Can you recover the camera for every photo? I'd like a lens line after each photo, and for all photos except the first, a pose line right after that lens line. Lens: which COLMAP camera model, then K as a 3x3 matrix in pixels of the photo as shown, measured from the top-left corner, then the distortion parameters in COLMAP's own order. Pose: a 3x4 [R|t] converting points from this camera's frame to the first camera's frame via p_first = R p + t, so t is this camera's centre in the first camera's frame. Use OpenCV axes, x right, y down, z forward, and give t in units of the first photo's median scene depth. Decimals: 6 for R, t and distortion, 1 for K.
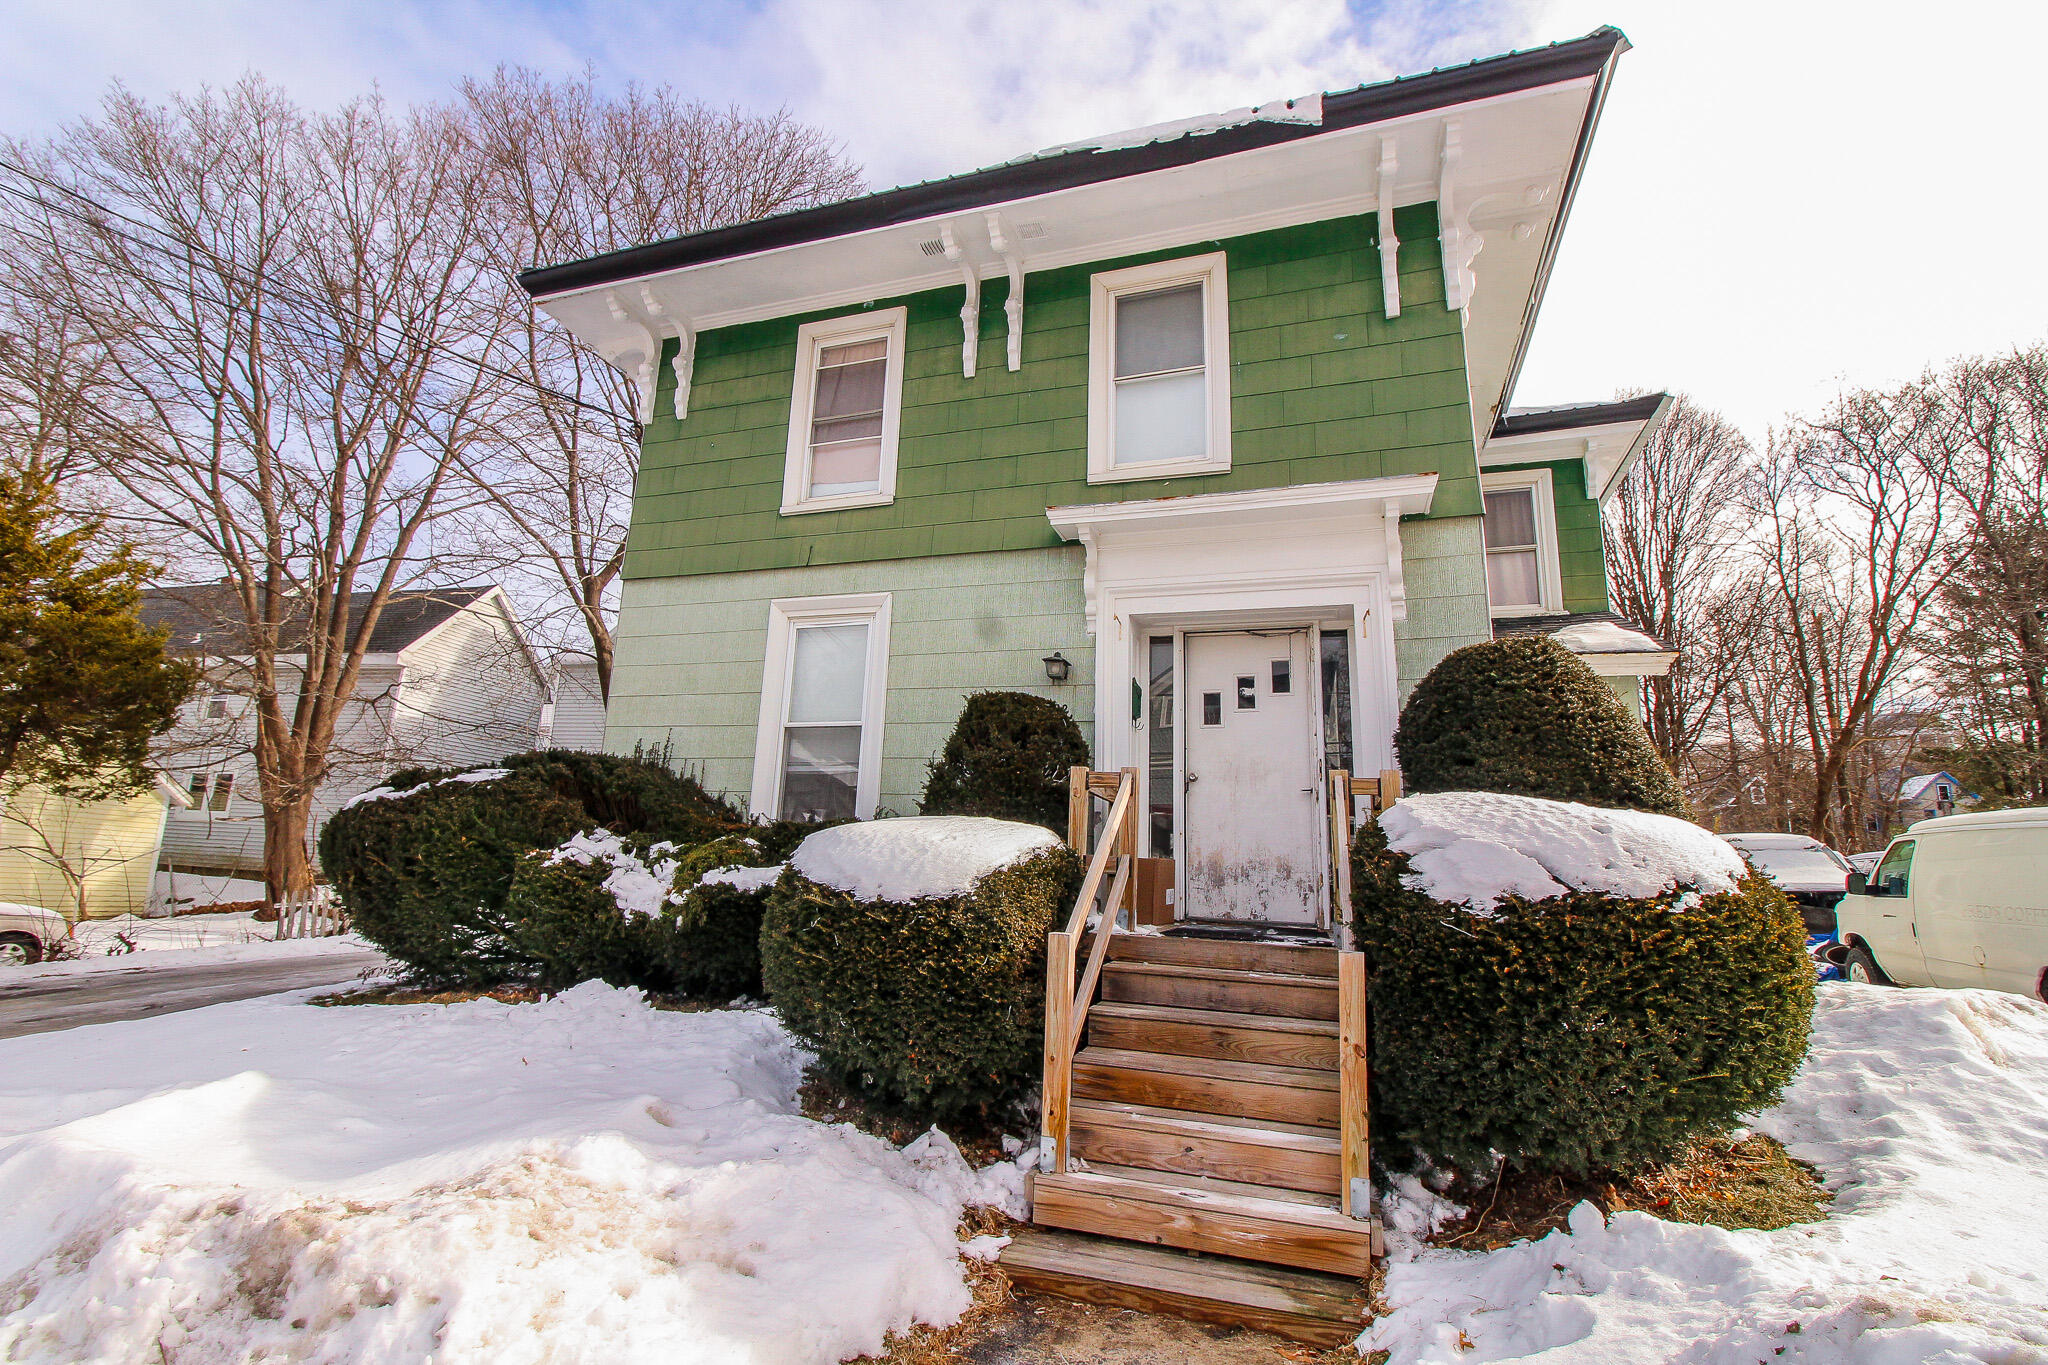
lens RADIAL K [[949.3, 0, 995.5], [0, 949.3, 675.4], [0, 0, 1]] dist [-0.004443, -0.010502]
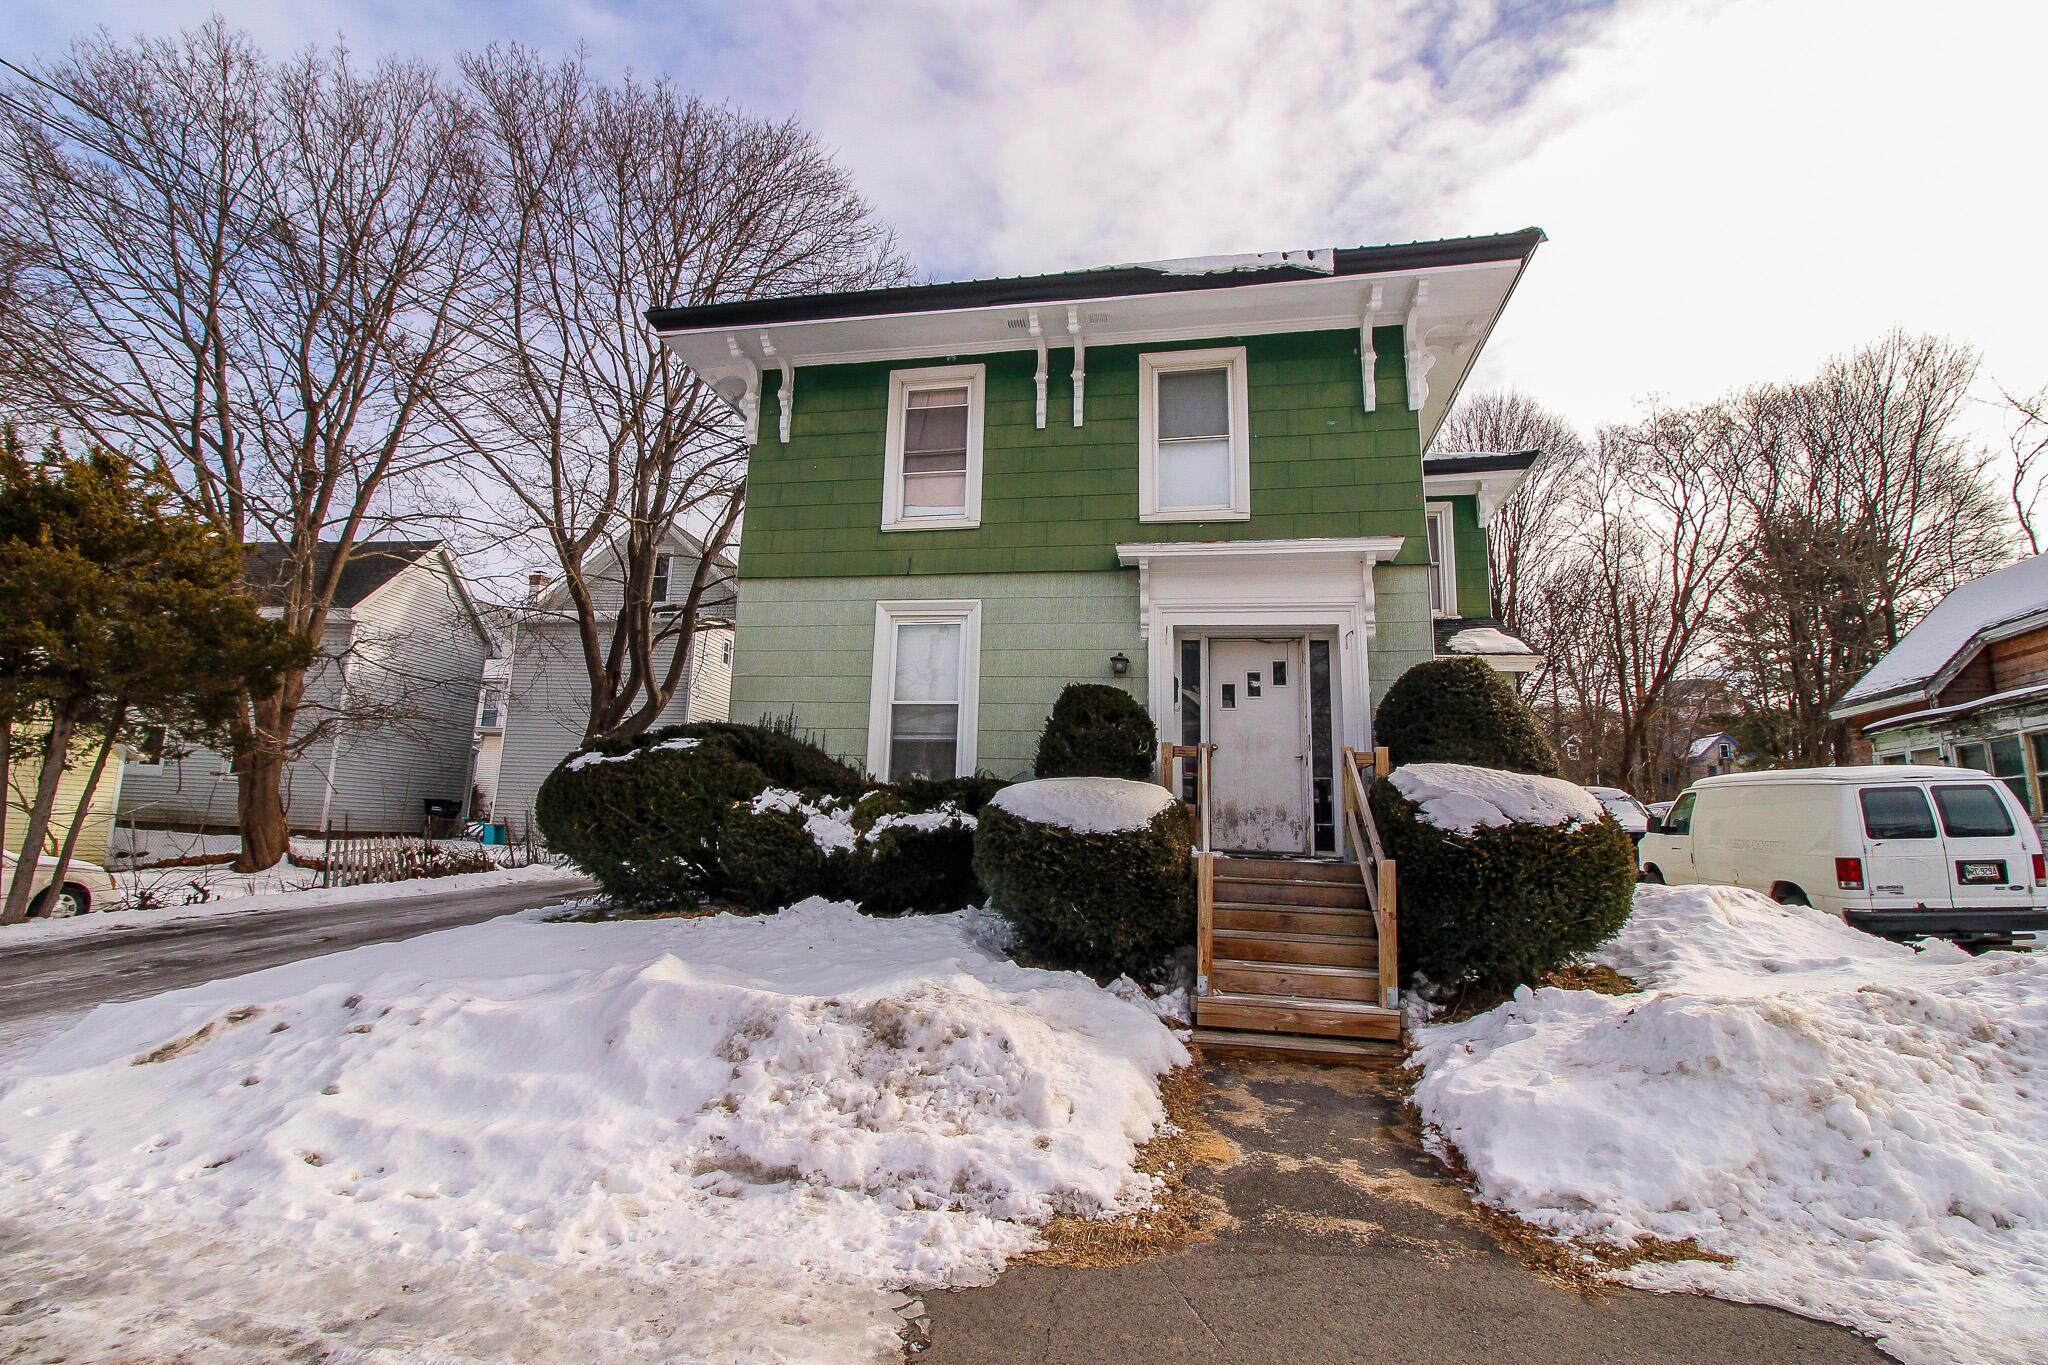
lens RADIAL K [[949.3, 0, 1000.2], [0, 949.3, 675.3], [0, 0, 1]] dist [-0.004443, -0.010502]
pose [[0.990803, 0.014660, 0.134515, -0.255868], [-0.021273, 0.998628, 0.047855, -0.048054], [-0.133629, -0.050276, 0.989755, -0.266852]]
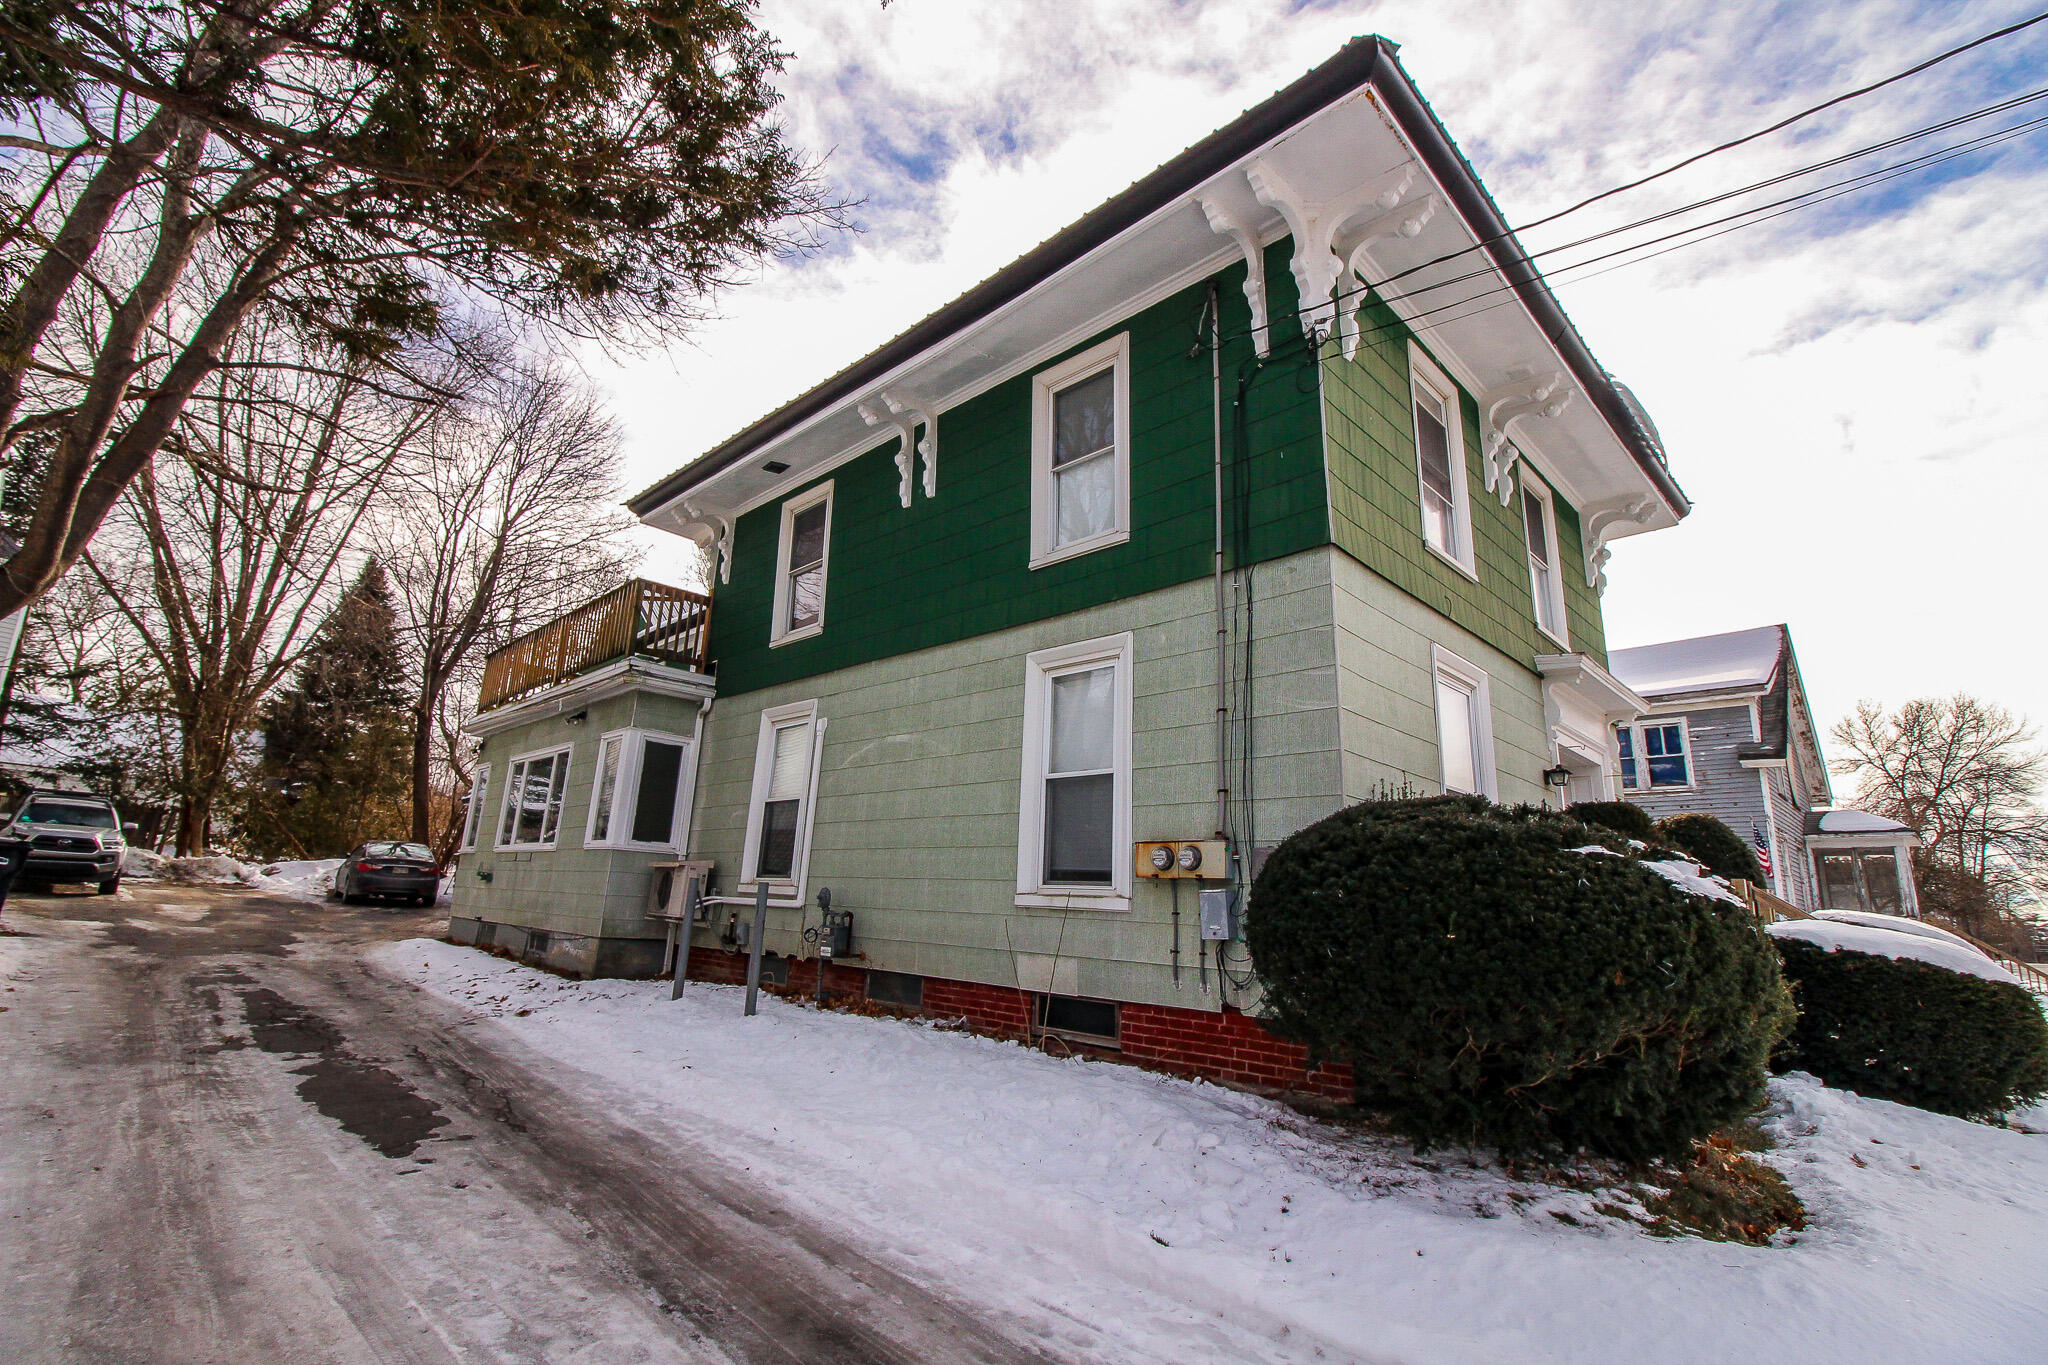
lens RADIAL K [[949.3, 0, 1014.8], [0, 949.3, 672.1], [0, 0, 1]] dist [-0.004443, -0.010502]
pose [[0.433254, 0.199117, 0.879001, -1.250807], [-0.219361, 0.969258, -0.111440, 0.140402], [-0.874169, -0.144537, 0.463614, 0.980933]]
